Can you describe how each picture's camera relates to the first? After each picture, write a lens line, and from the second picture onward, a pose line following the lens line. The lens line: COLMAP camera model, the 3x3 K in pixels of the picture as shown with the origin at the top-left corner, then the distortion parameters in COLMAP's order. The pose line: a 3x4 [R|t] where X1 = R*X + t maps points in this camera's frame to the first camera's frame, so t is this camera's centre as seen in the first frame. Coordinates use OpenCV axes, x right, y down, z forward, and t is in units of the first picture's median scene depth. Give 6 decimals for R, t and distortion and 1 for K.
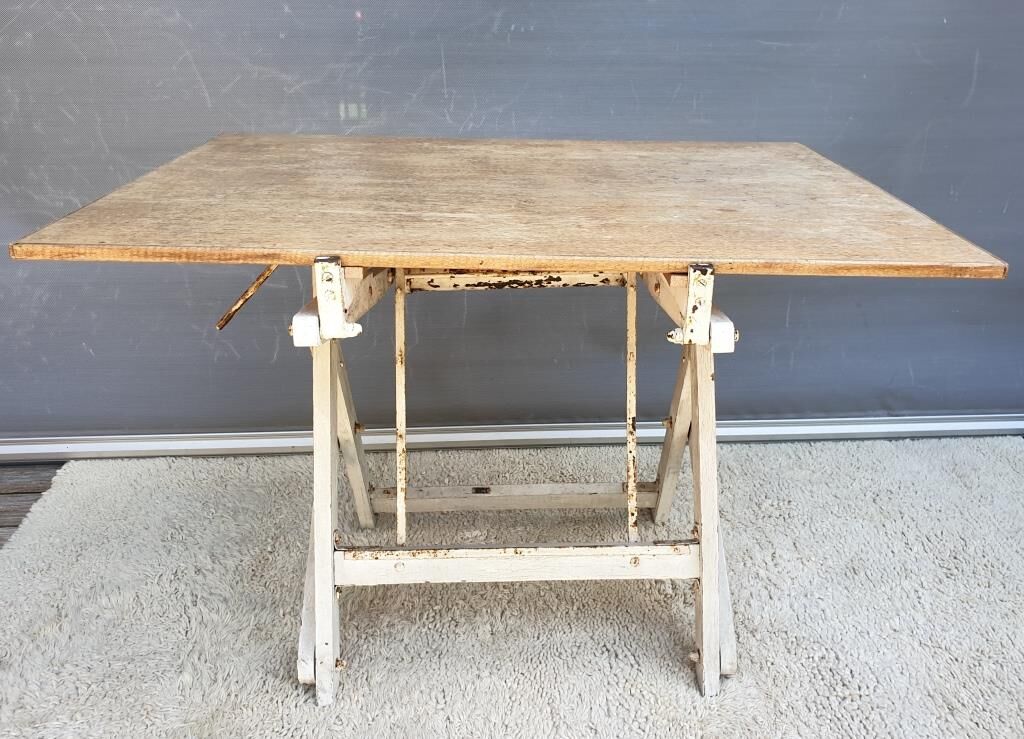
lens RADIAL K [[903.8, 0, 529.8], [0, 903.8, 317.6], [0, 0, 1]] dist [-0.035056, 0.090328]
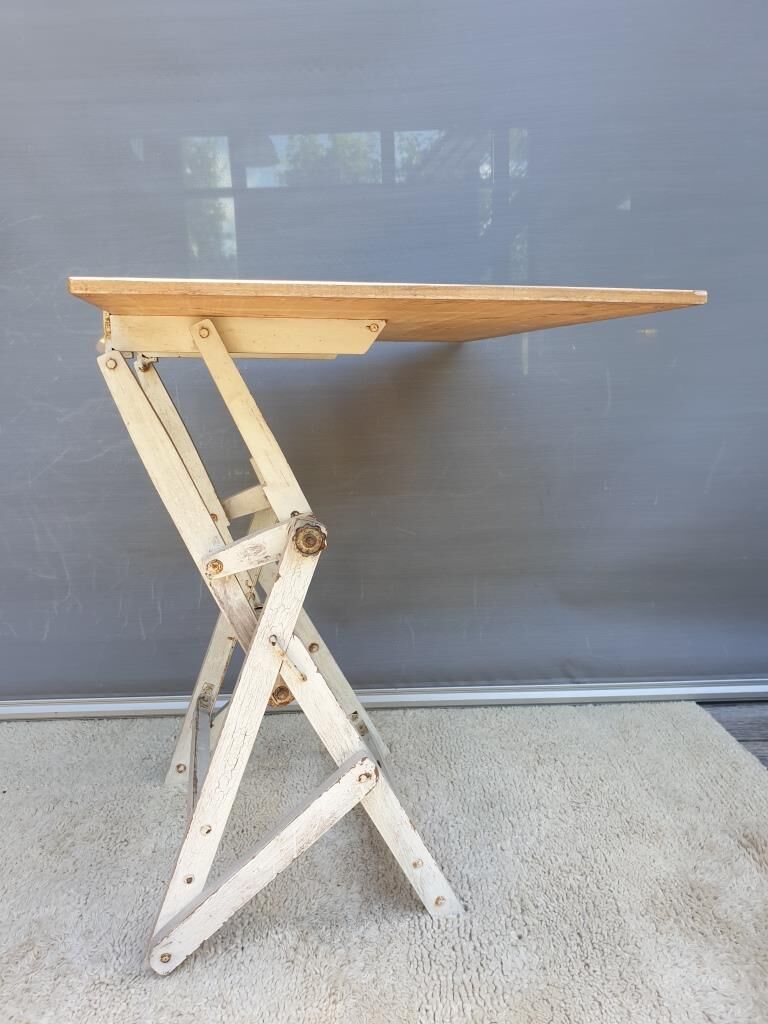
lens RADIAL K [[793.6, 0, 384.4], [0, 793.6, 524.6], [0, 0, 1]] dist [-0.003460, 0.037925]
pose [[0.997111, -0.025128, -0.071678, 0.330432], [0.011992, 0.983937, -0.178112, 0.120646], [0.075002, 0.176738, 0.981396, -0.052001]]
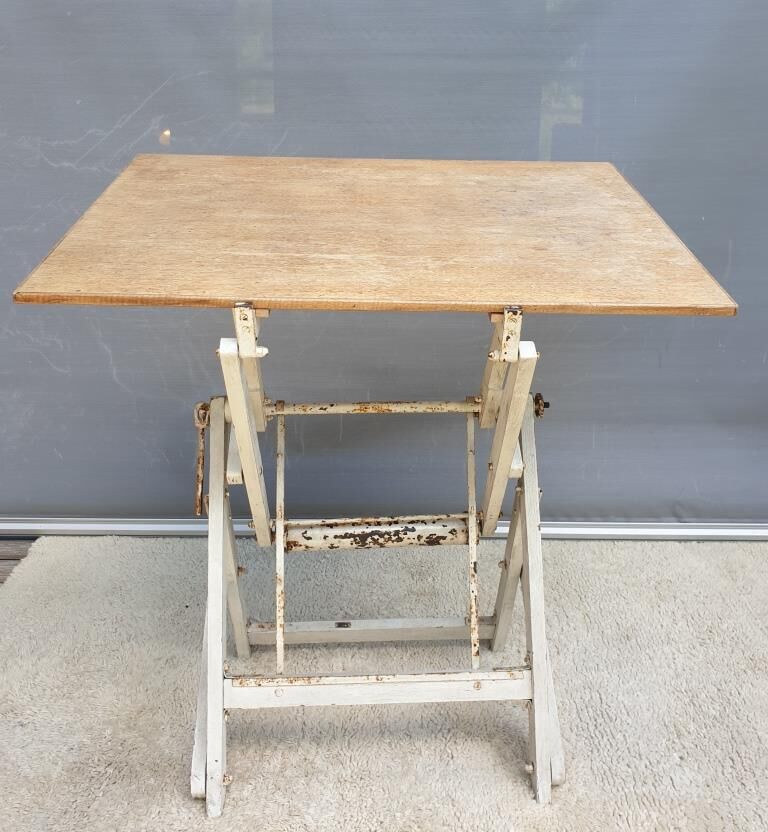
lens RADIAL K [[828.7, 0, 384.7], [0, 828.7, 361.4], [0, 0, 1]] dist [0.022946, 0.000000]
pose [[0.997426, 0.017977, -0.069407, 0.095100], [-0.024817, 0.994780, -0.098982, 0.015445], [0.067265, 0.100450, 0.992666, -0.268339]]
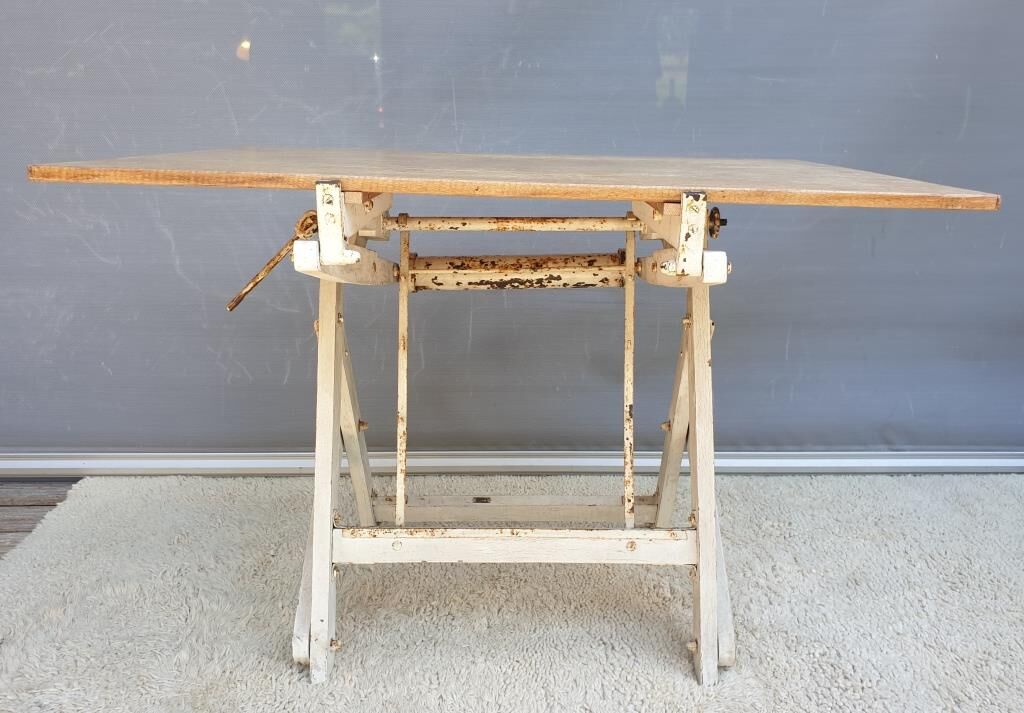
lens RADIAL K [[872.2, 0, 512.2], [0, 872.2, 365.6], [0, 0, 1]] dist [-0.036408, 0.092295]
pose [[0.999340, 0.012278, -0.034192, 0.013517], [-0.015021, 0.996588, -0.081156, 0.137333], [0.033079, 0.081616, 0.996115, 0.018776]]
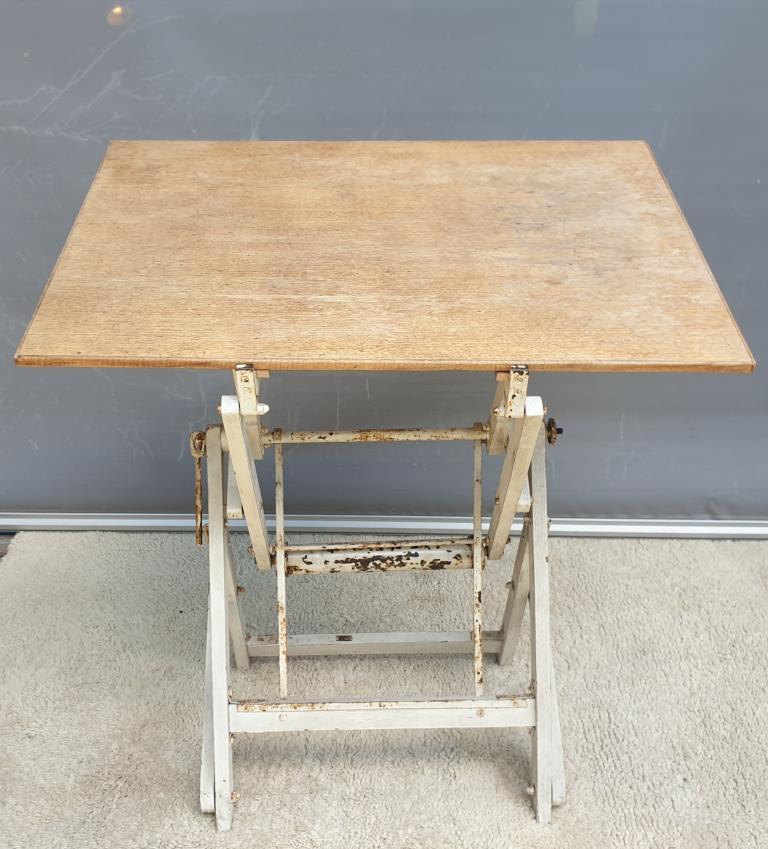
lens RADIAL K [[1034.3, 0, 338.1], [0, 1034.3, 423.5], [0, 0, 1]] dist [0.004063, 0.000000]
pose [[0.993283, 0.028696, -0.112098, 0.103345], [-0.020684, 0.997191, 0.071988, -0.131094], [0.113849, -0.069186, 0.991086, -0.455328]]
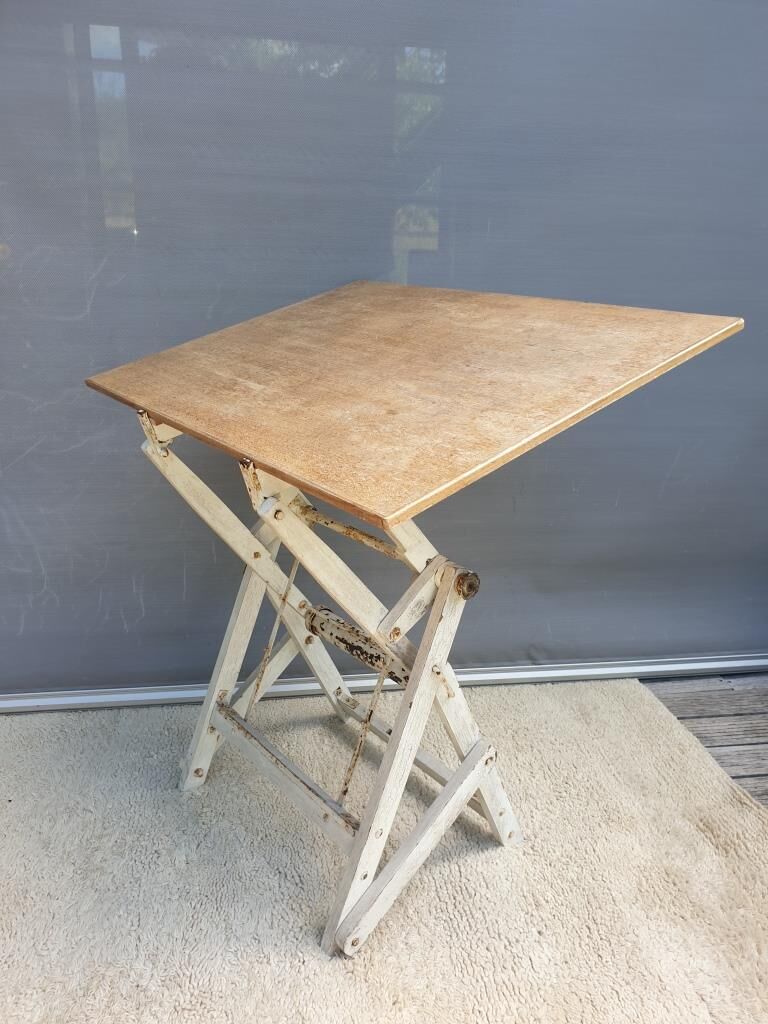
lens RADIAL K [[793.6, 0, 392.3], [0, 793.6, 528.5], [0, 0, 1]] dist [-0.003460, 0.037925]
pose [[0.995108, -0.008483, 0.098431, 0.131261], [0.011727, 0.999405, -0.032422, -0.066287], [-0.098097, 0.033418, 0.994616, -0.119625]]
